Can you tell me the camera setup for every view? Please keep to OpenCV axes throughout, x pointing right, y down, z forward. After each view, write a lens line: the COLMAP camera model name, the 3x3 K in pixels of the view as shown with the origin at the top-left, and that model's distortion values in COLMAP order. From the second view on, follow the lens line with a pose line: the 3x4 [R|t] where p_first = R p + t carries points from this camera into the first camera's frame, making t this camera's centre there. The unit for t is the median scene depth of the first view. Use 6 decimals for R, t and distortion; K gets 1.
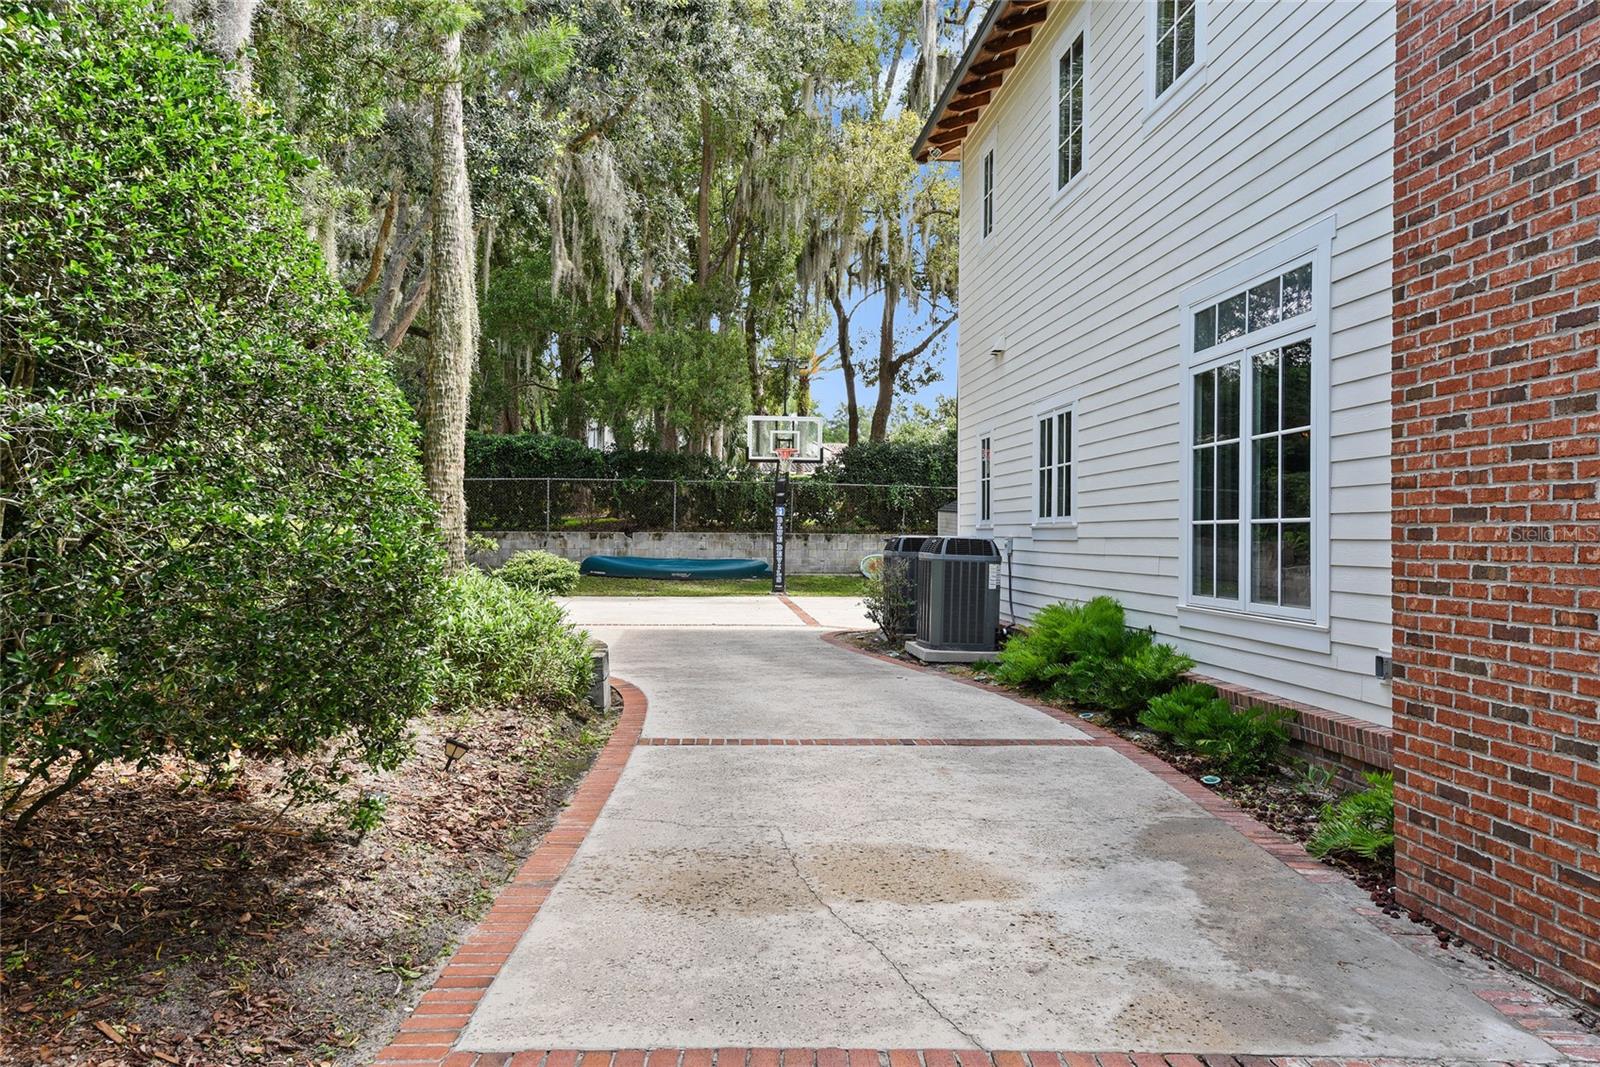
lens RADIAL K [[1263.1, 0, 800.0], [0, 1263.1, 533.5], [0, 0, 1]] dist [-0.004114, -0.000586]
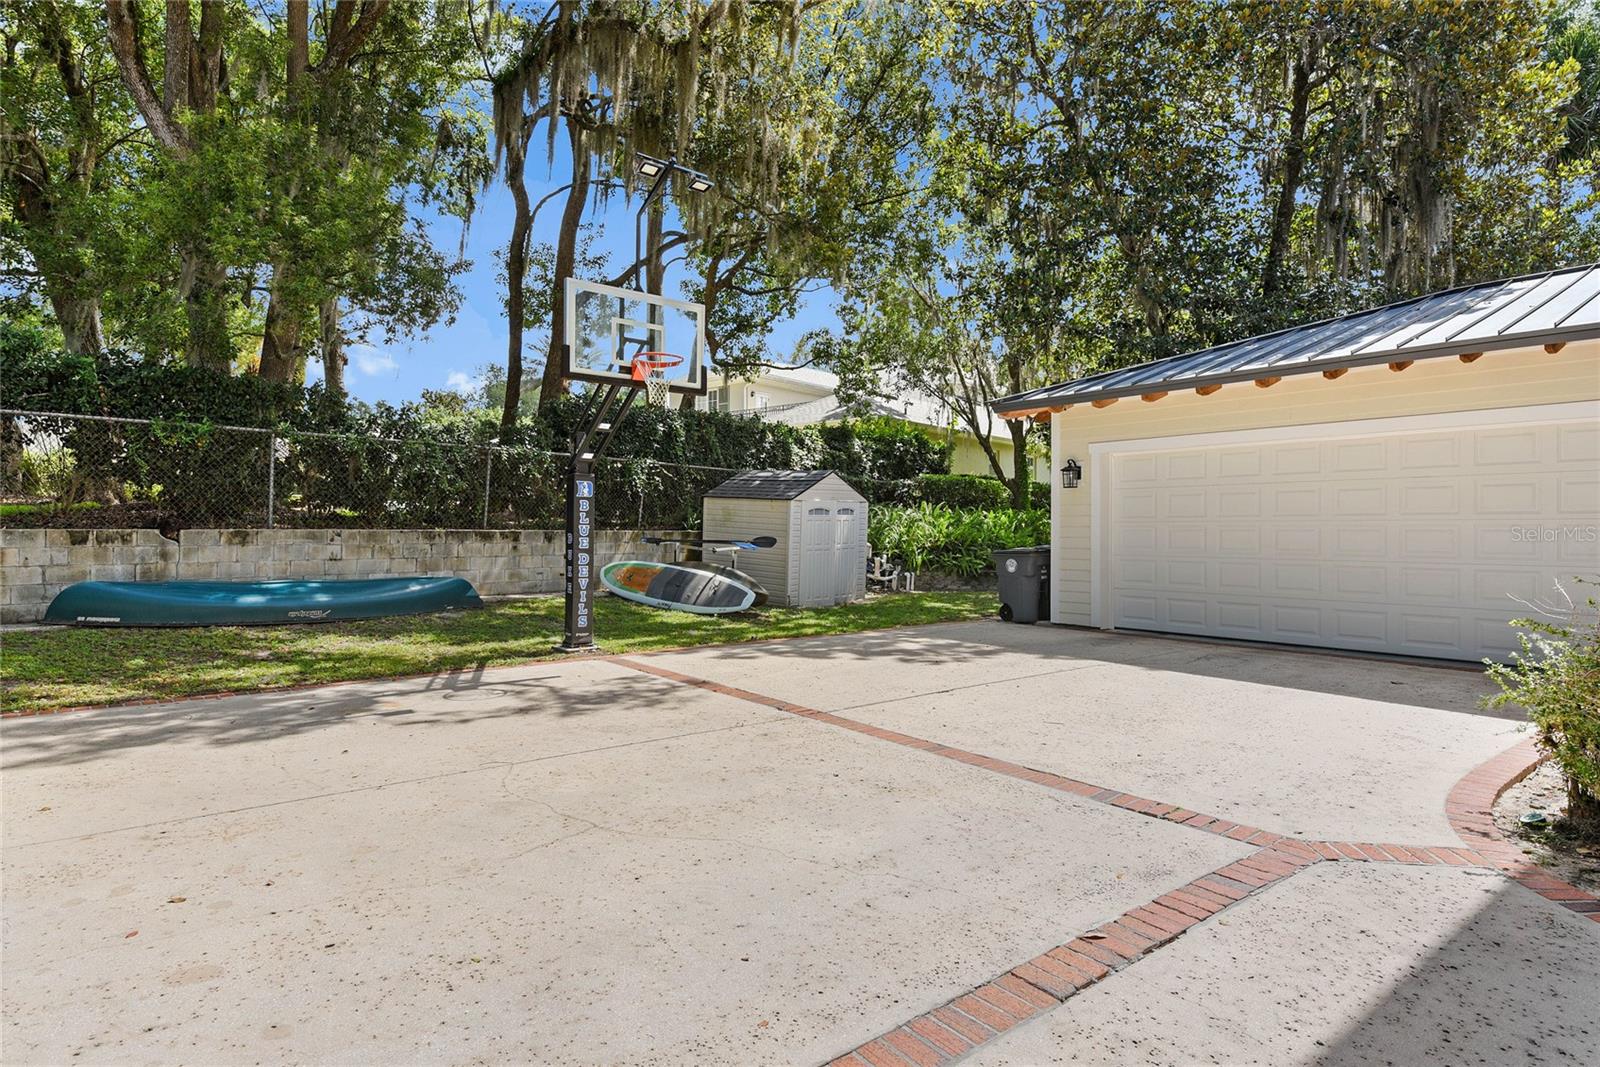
lens RADIAL K [[852.8, 0, 803.4], [0, 852.8, 524.8], [0, 0, 1]] dist [0.032698, -0.018644]
pose [[0.829570, -0.000684, 0.558403, -0.118804], [0.003235, 0.999988, -0.003581, -0.000748], [-0.558394, 0.004778, 0.829562, 0.589594]]
